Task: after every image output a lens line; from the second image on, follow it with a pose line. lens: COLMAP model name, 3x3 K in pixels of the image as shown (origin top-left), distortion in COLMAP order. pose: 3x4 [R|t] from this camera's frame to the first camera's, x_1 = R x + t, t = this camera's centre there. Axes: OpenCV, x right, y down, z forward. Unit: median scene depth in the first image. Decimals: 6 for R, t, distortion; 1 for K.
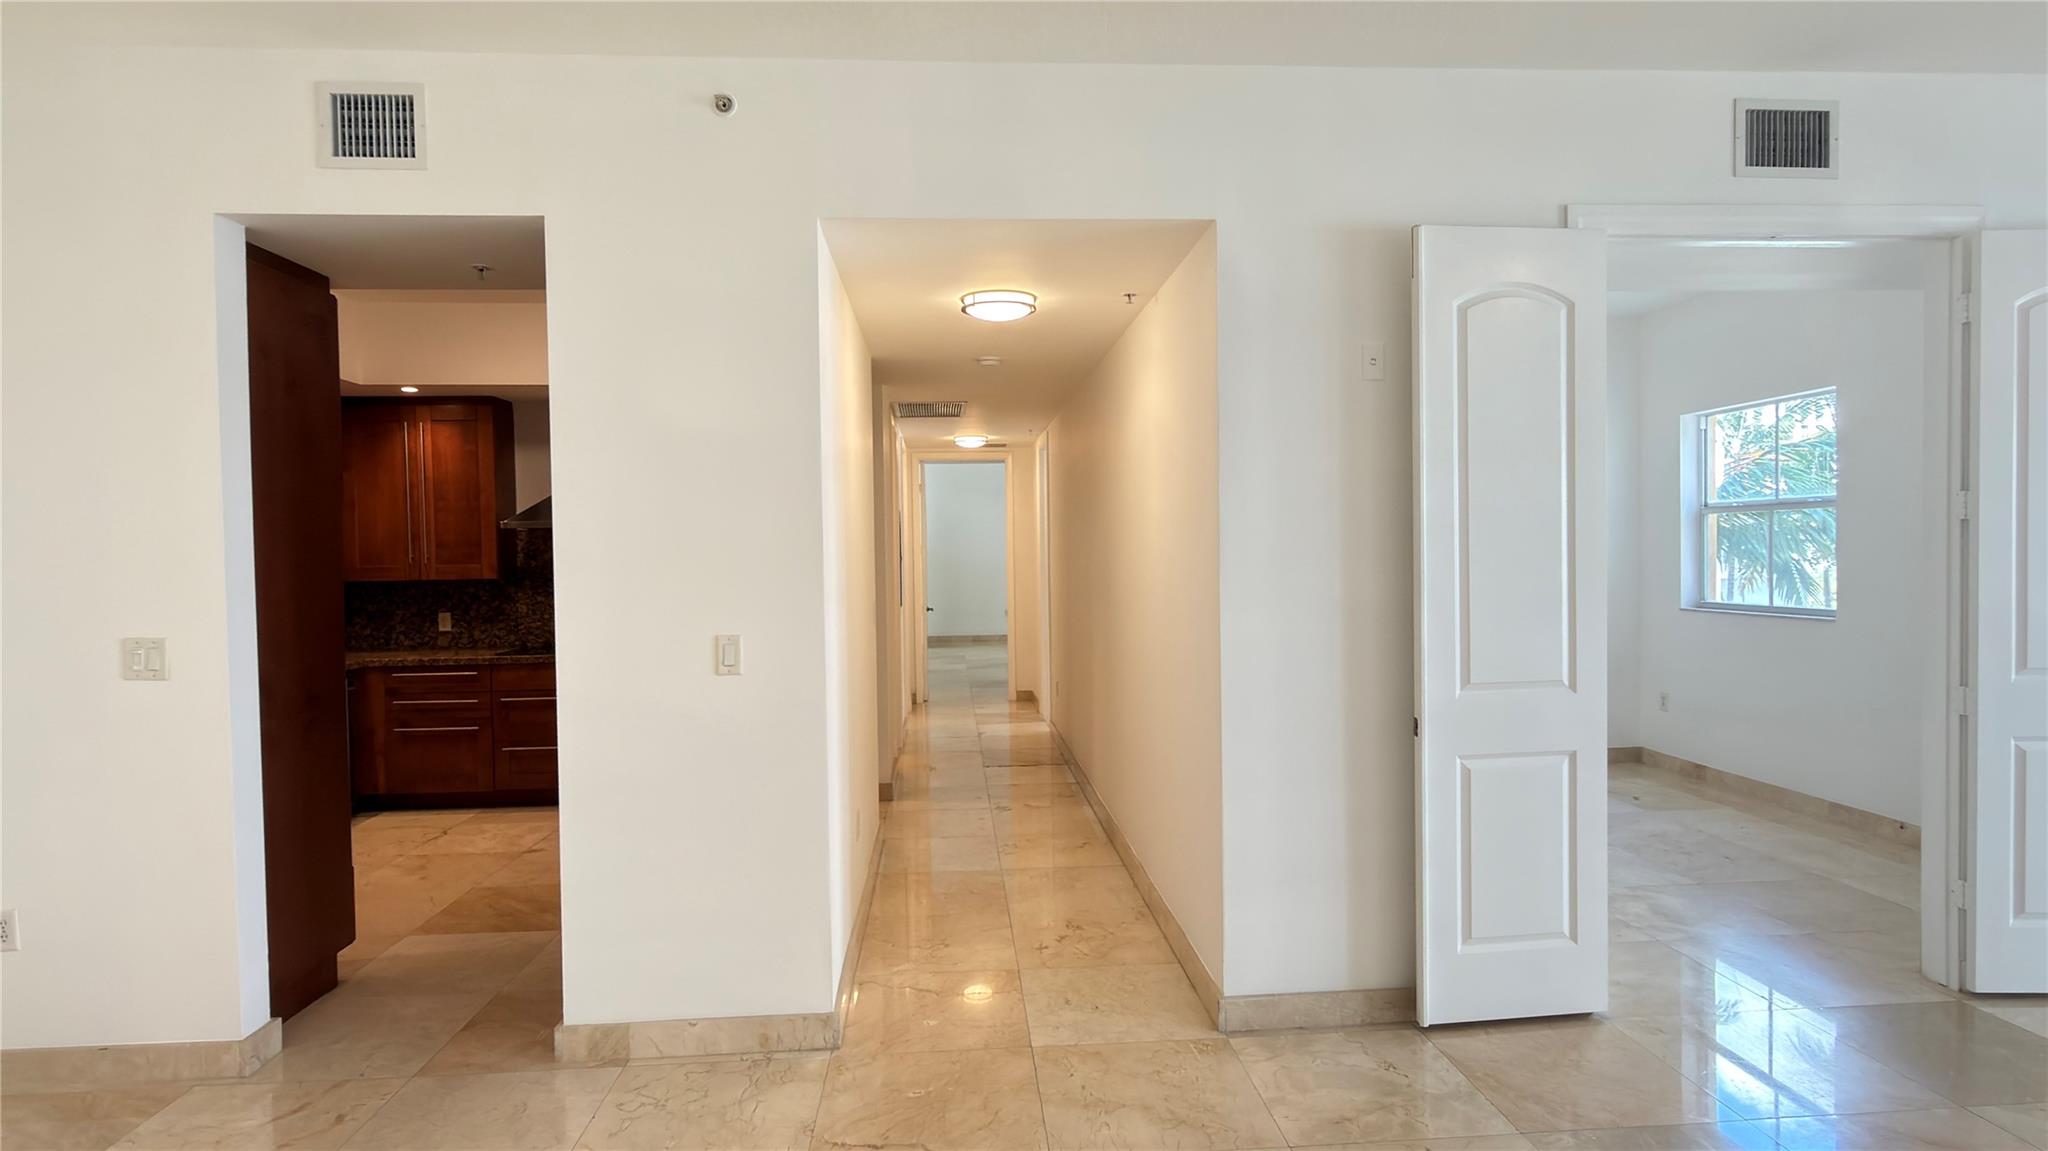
lens RADIAL K [[1062.4, 0, 1021.3], [0, 1062.4, 573.6], [0, 0, 1]] dist [0.004377, -0.000440]
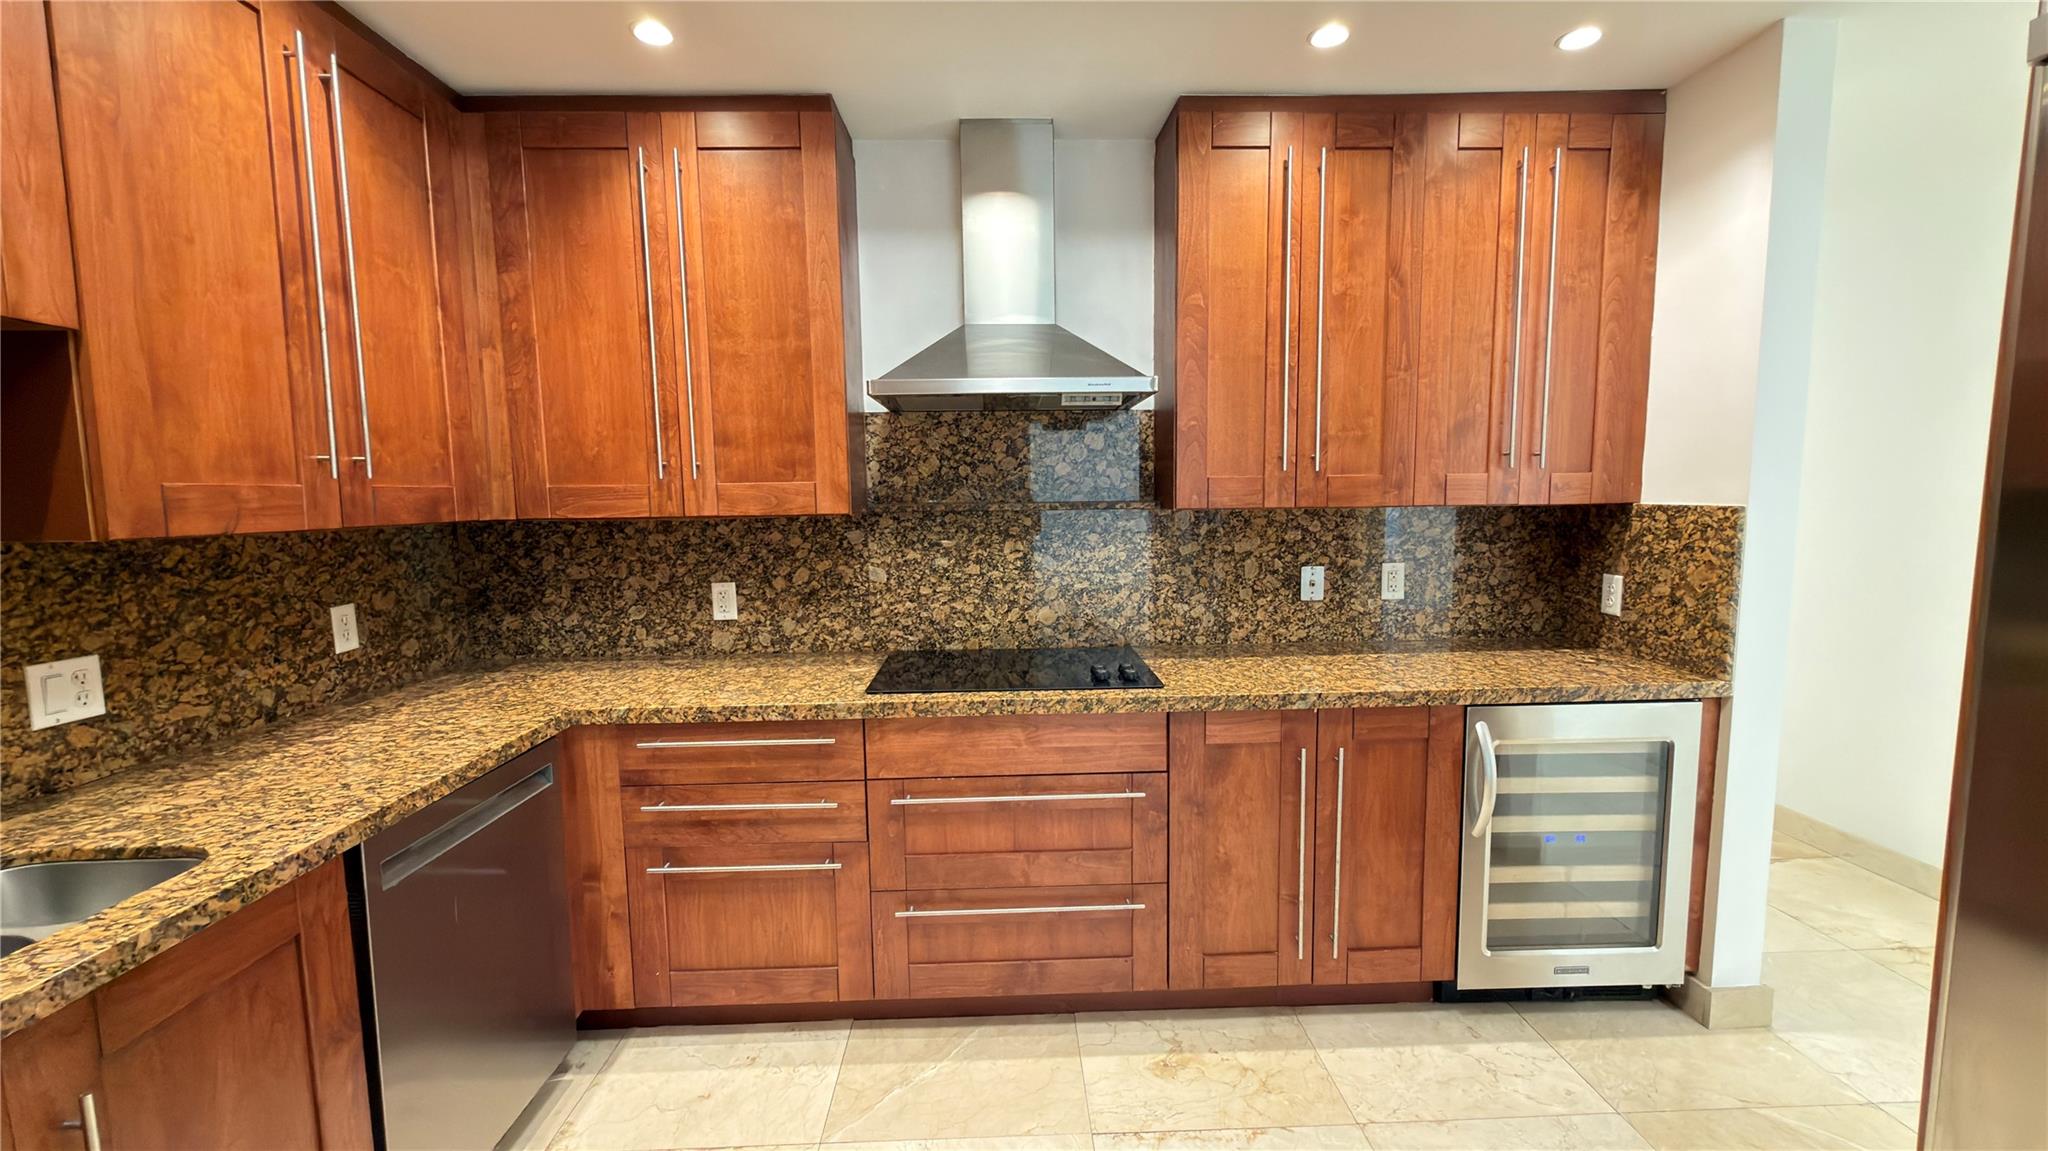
lens RADIAL K [[819.7, 0, 1028.7], [0, 819.7, 576.1], [0, 0, 1]] dist [-0.001879, 0.000874]
pose [[0.999378, 0.005022, -0.034919, -0.403790], [-0.002219, 0.996805, 0.079841, 0.003241], [0.035209, -0.079714, 0.996196, 0.652981]]
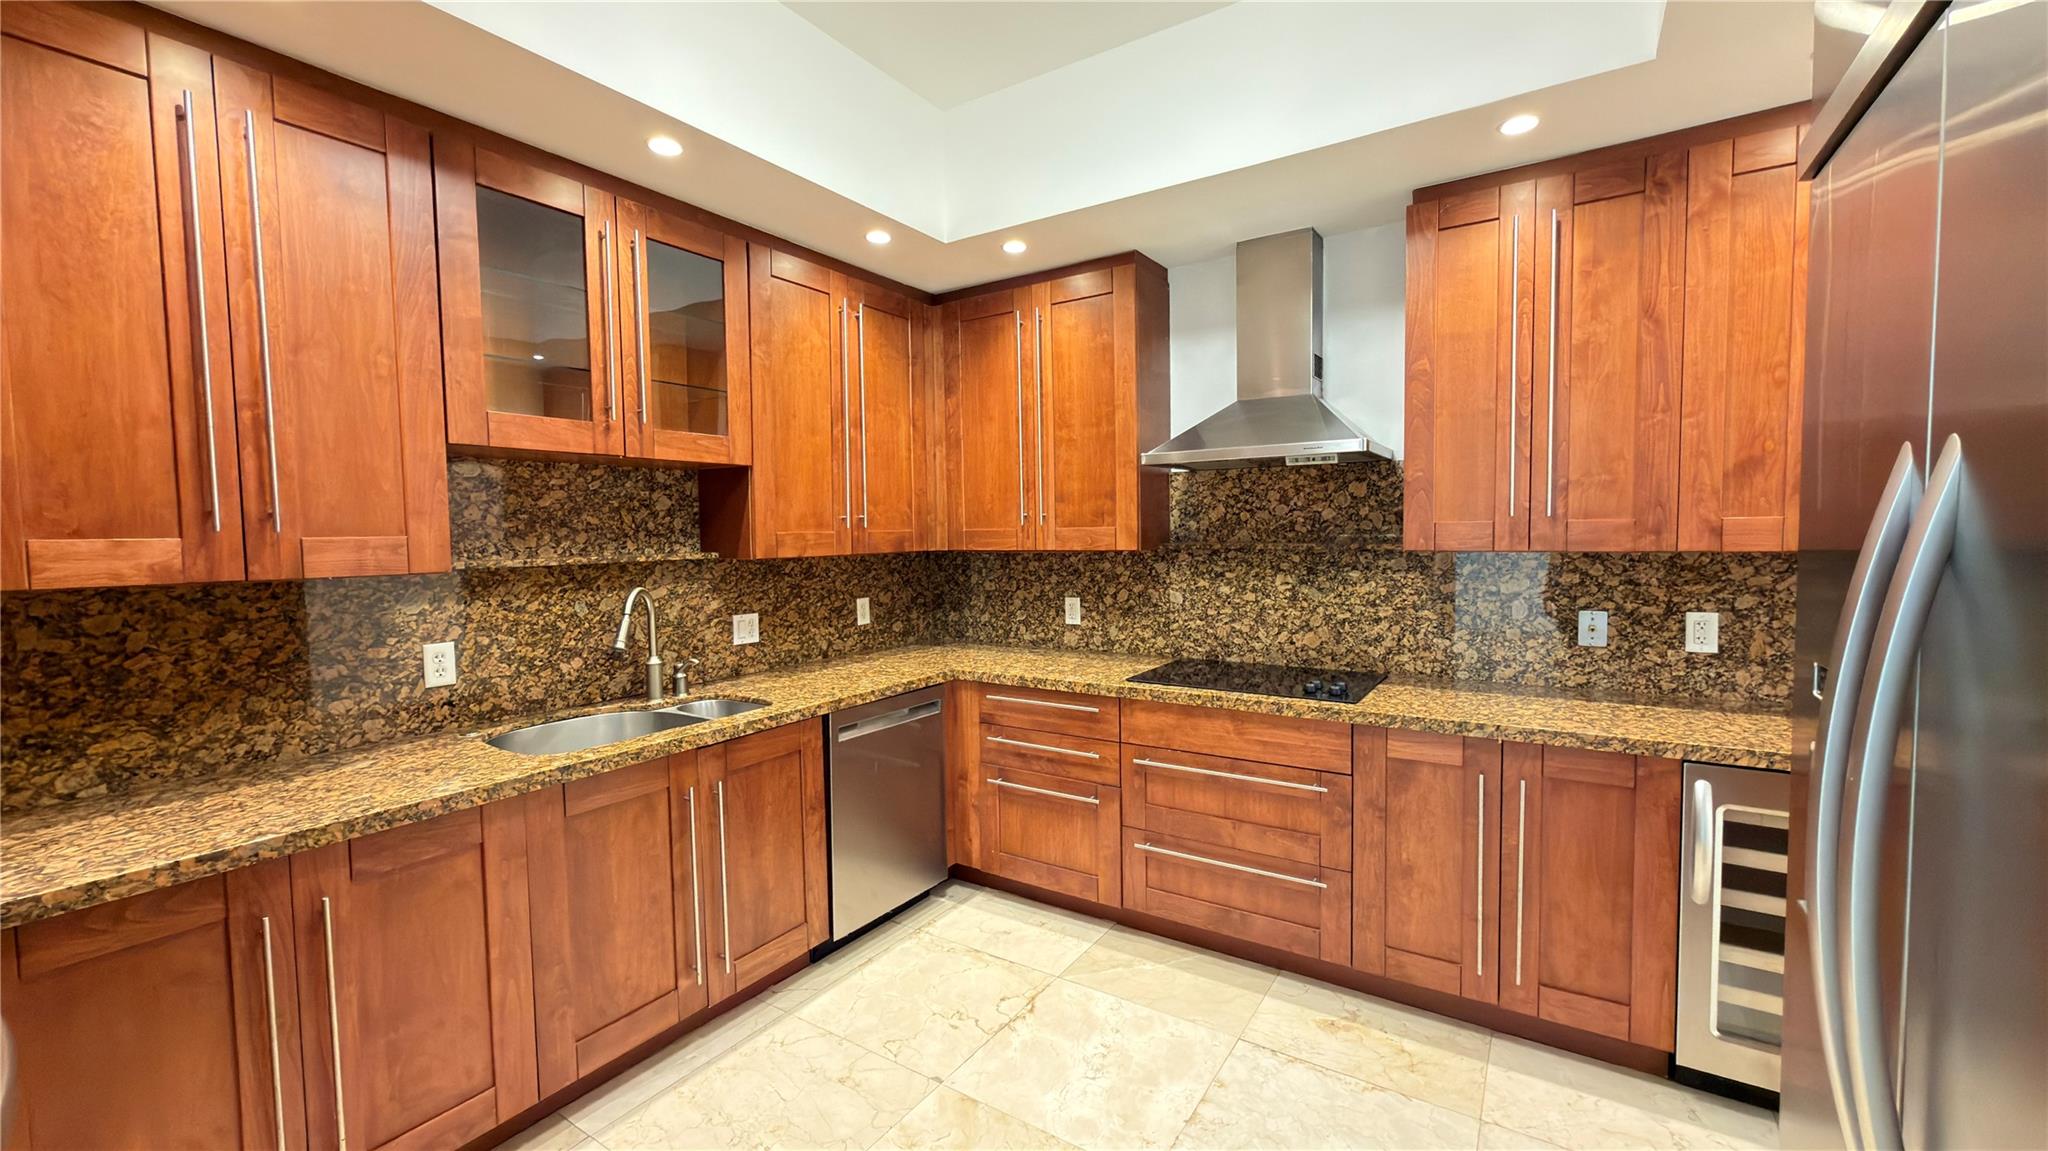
lens RADIAL K [[819.7, 0, 1021.8], [0, 819.7, 574.9], [0, 0, 1]] dist [-0.001879, 0.000874]
pose [[0.796805, 0.037201, -0.603091, -0.260429], [-0.010947, 0.998828, 0.047148, -0.002491], [0.604138, -0.030966, 0.796278, 0.582652]]
